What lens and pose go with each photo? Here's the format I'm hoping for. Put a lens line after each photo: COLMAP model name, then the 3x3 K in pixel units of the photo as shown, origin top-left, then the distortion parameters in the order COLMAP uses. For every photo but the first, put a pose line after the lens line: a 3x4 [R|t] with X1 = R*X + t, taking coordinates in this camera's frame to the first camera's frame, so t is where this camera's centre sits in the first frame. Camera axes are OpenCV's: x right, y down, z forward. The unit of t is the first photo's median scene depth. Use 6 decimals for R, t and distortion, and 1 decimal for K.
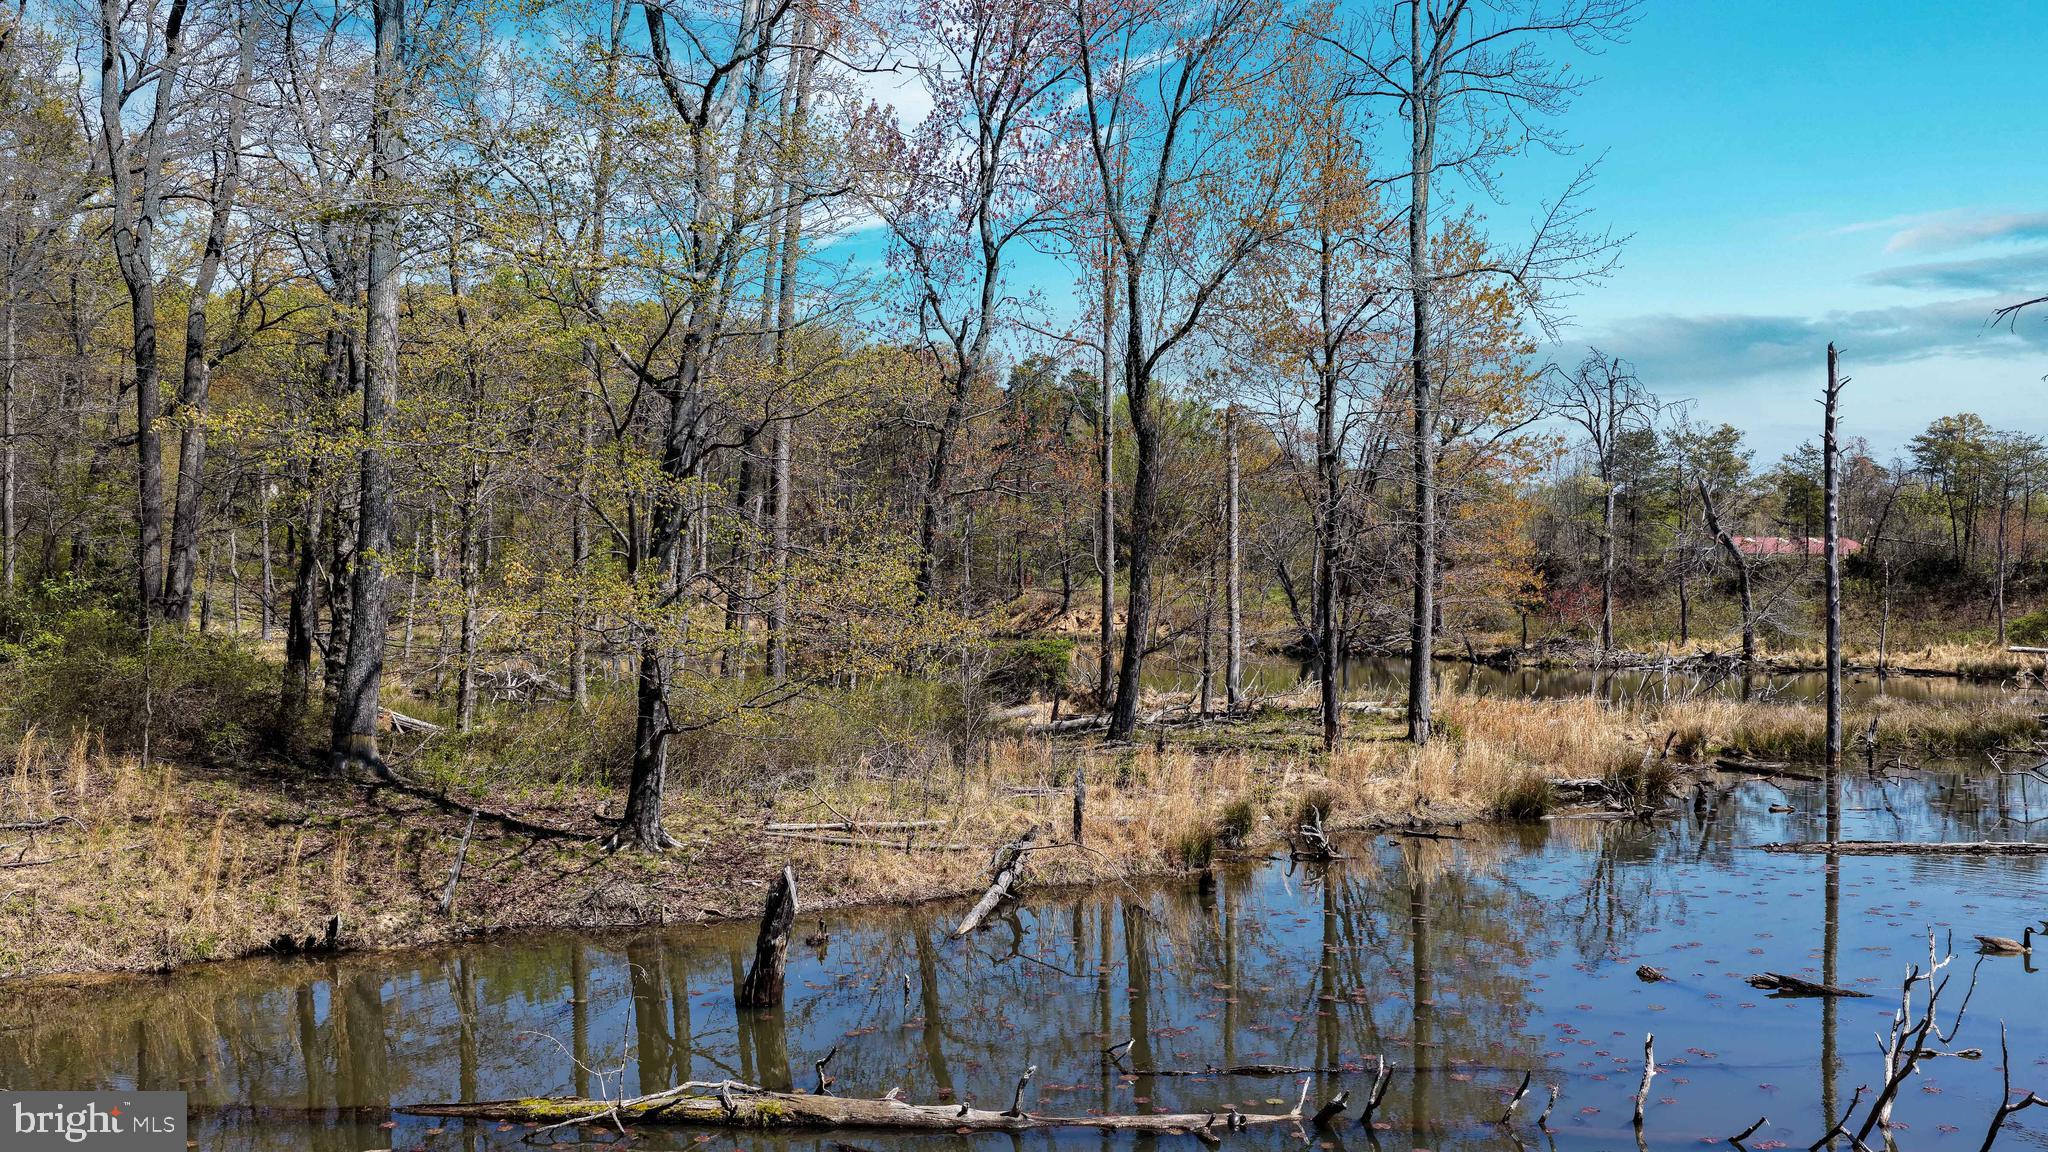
lens RADIAL K [[1672.1, 0, 1028.6], [0, 1672.1, 575.2], [0, 0, 1]] dist [0.005544, 0.002234]
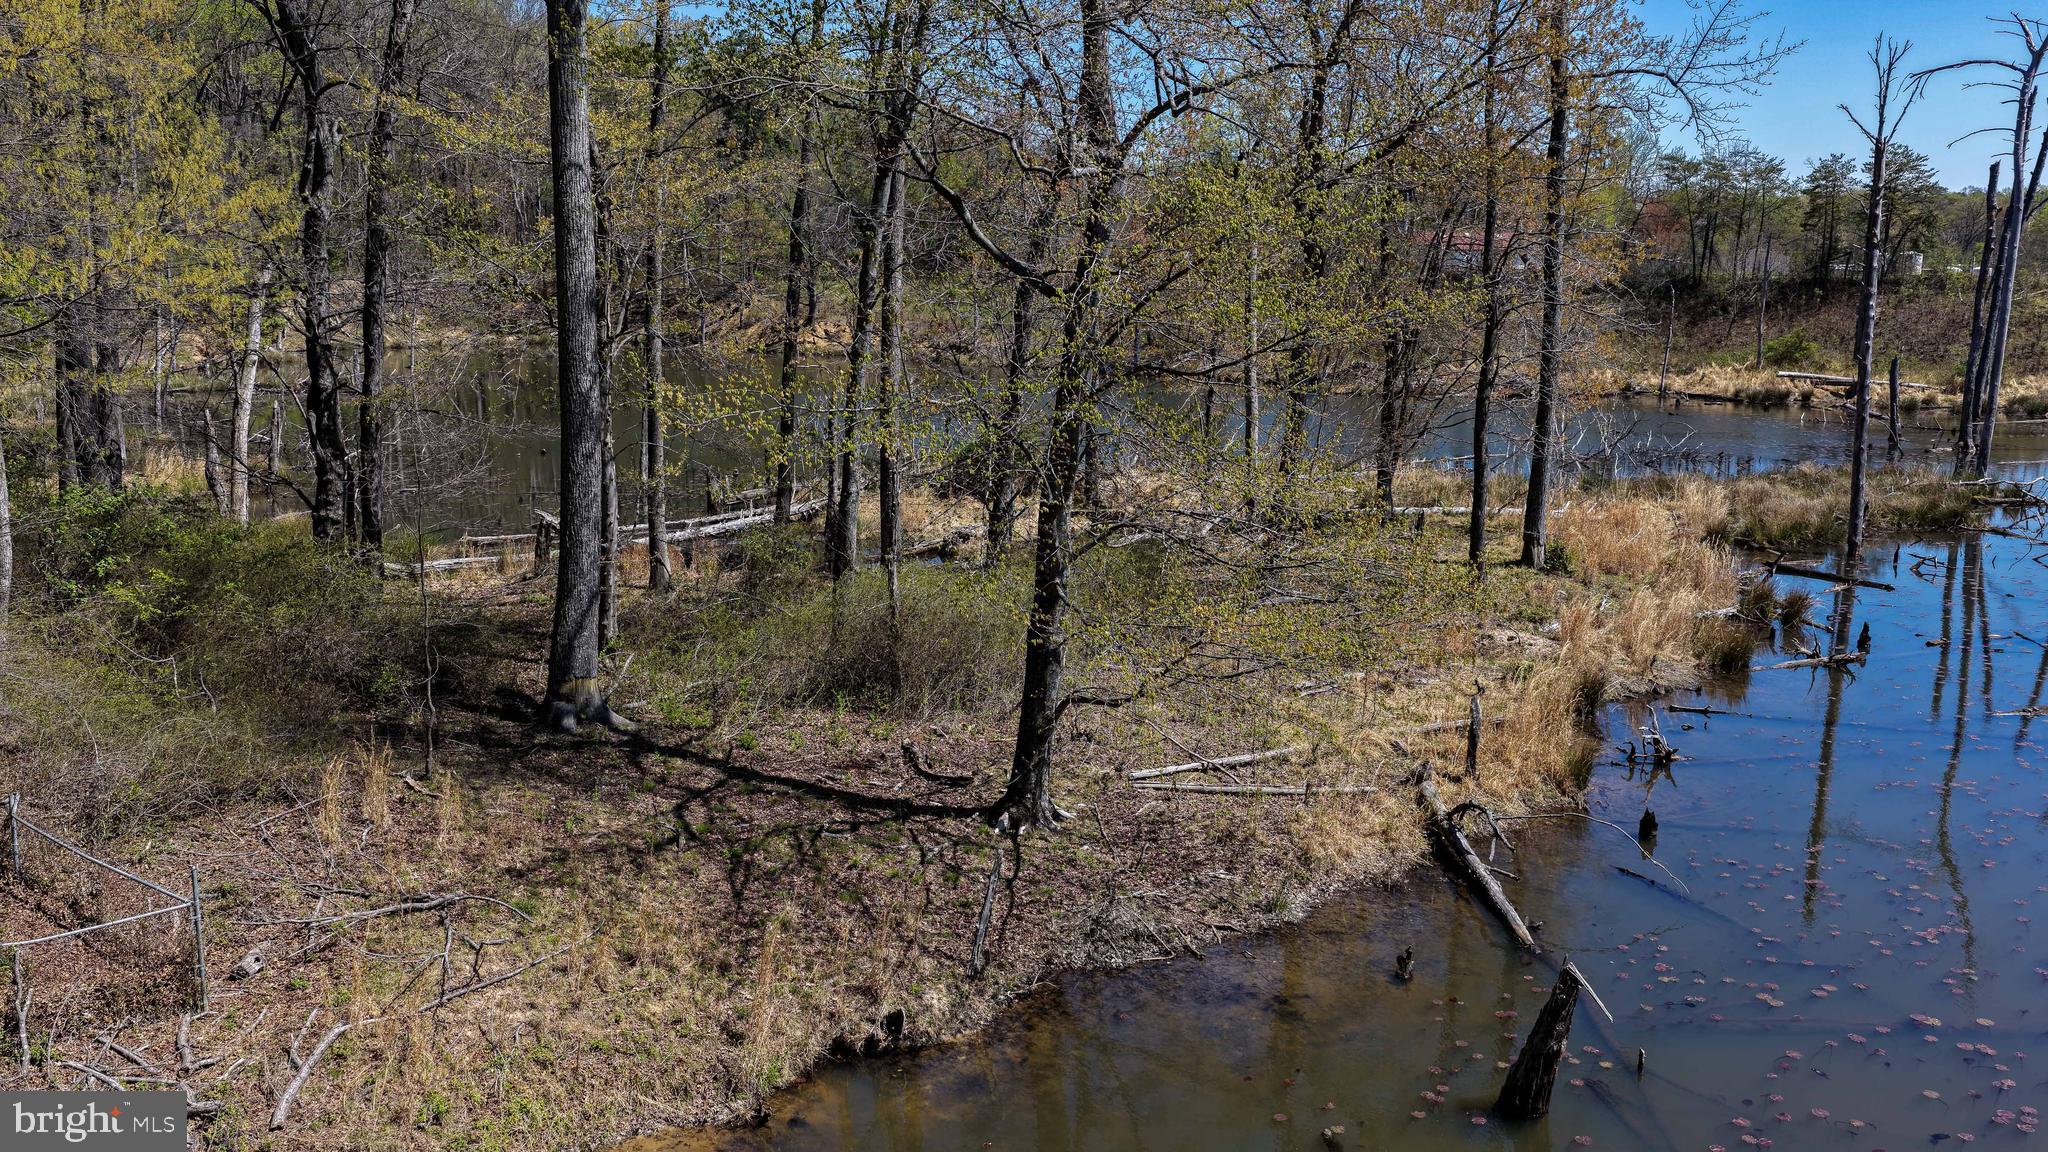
lens RADIAL K [[1672.1, 0, 1022.8], [0, 1672.1, 577.6], [0, 0, 1]] dist [0.005544, 0.002234]
pose [[0.976029, -0.044608, 0.213022, -0.425655], [0.002181, 0.980726, 0.195375, -0.137039], [-0.217632, -0.190227, 0.957314, 0.193121]]
